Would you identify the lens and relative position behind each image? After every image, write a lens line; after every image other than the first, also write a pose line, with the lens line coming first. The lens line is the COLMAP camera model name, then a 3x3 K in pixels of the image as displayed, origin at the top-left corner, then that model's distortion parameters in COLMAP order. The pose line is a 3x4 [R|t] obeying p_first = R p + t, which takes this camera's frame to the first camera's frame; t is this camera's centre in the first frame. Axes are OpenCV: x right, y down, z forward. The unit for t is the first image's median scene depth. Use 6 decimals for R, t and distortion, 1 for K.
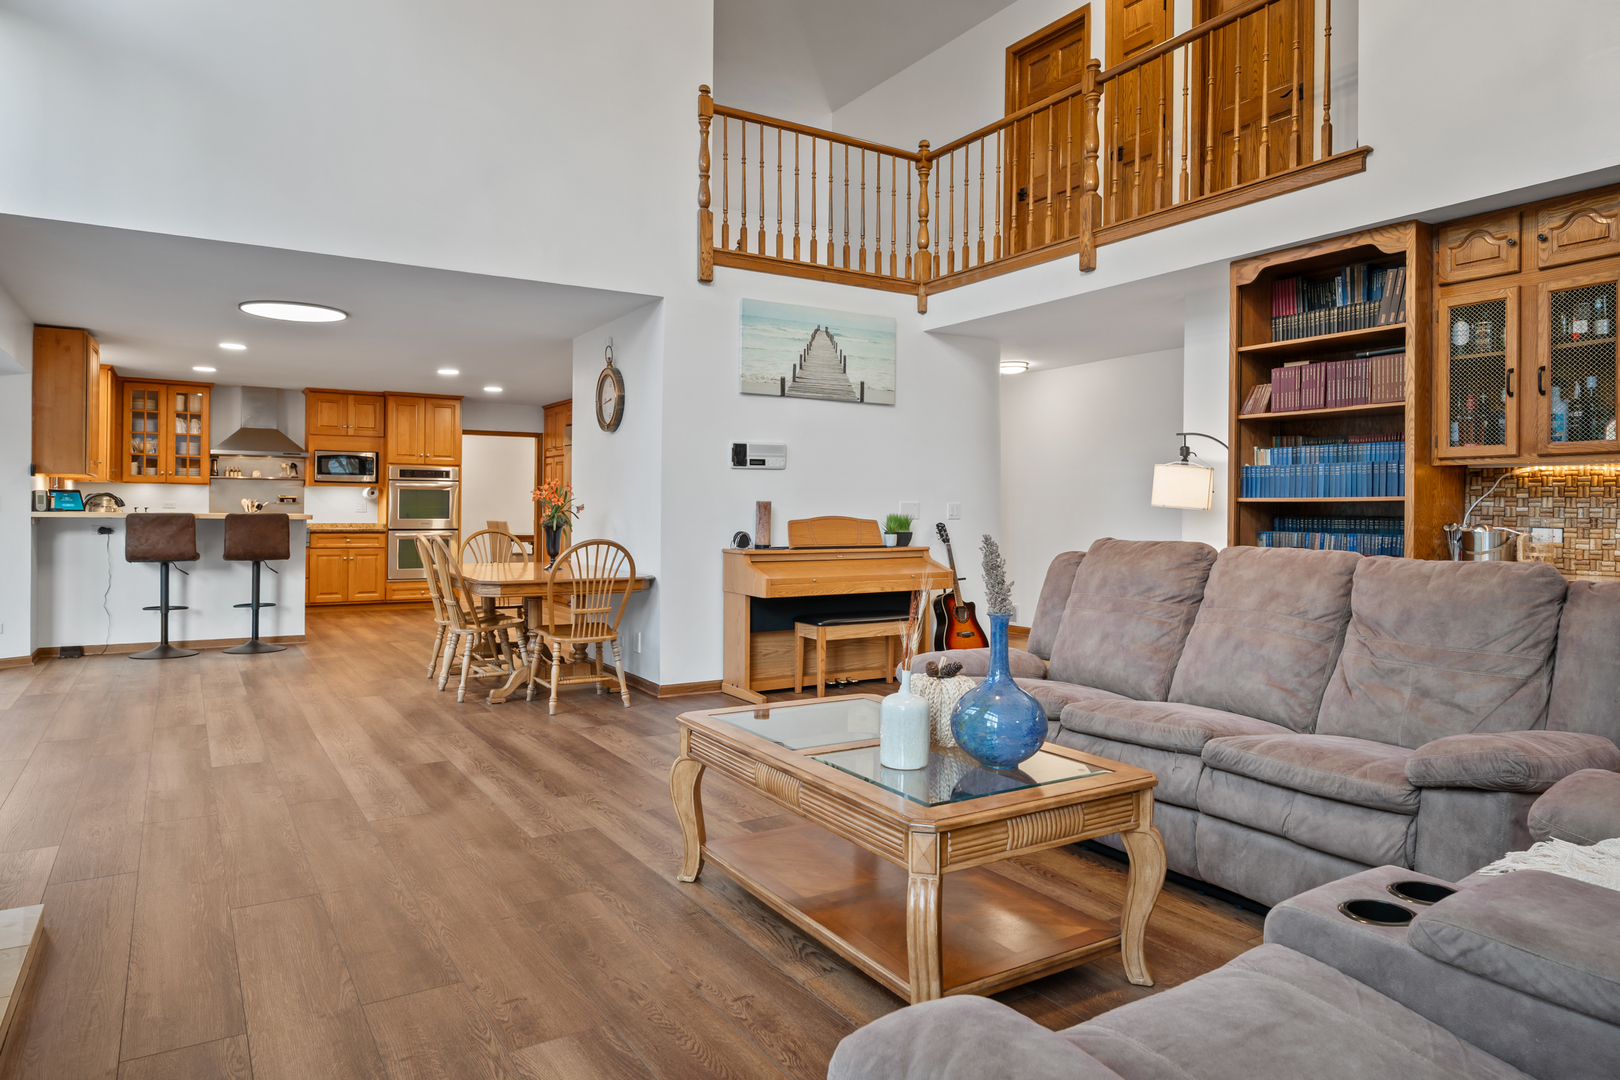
lens RADIAL K [[1015.8, 0, 832.0], [0, 1015.8, 506.9], [0, 0, 1]] dist [0.021226, -0.000004]
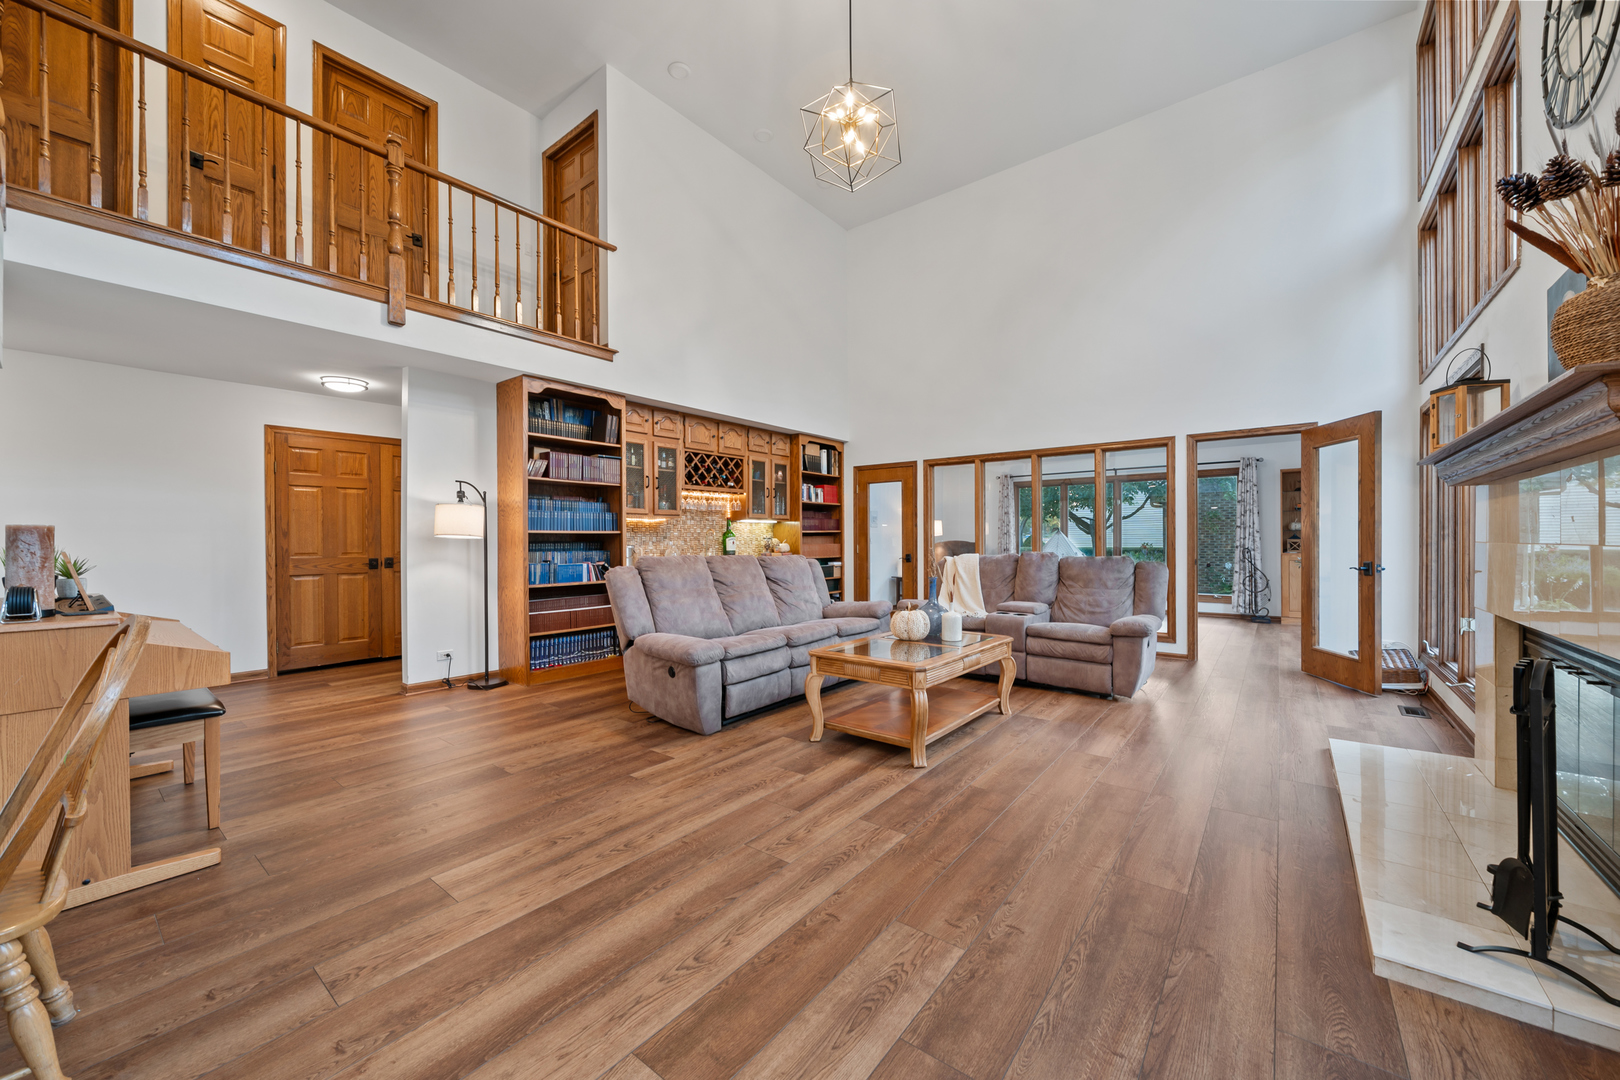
lens RADIAL K [[610.0, 0, 812.0], [0, 610.0, 541.1], [0, 0, 1]] dist [-0.003064, -0.000018]
pose [[-0.335873, -0.003872, 0.941899, -0.694664], [0.003511, 0.999979, 0.005363, 0.004224], [-0.941901, 0.005108, -0.335853, 1.043236]]
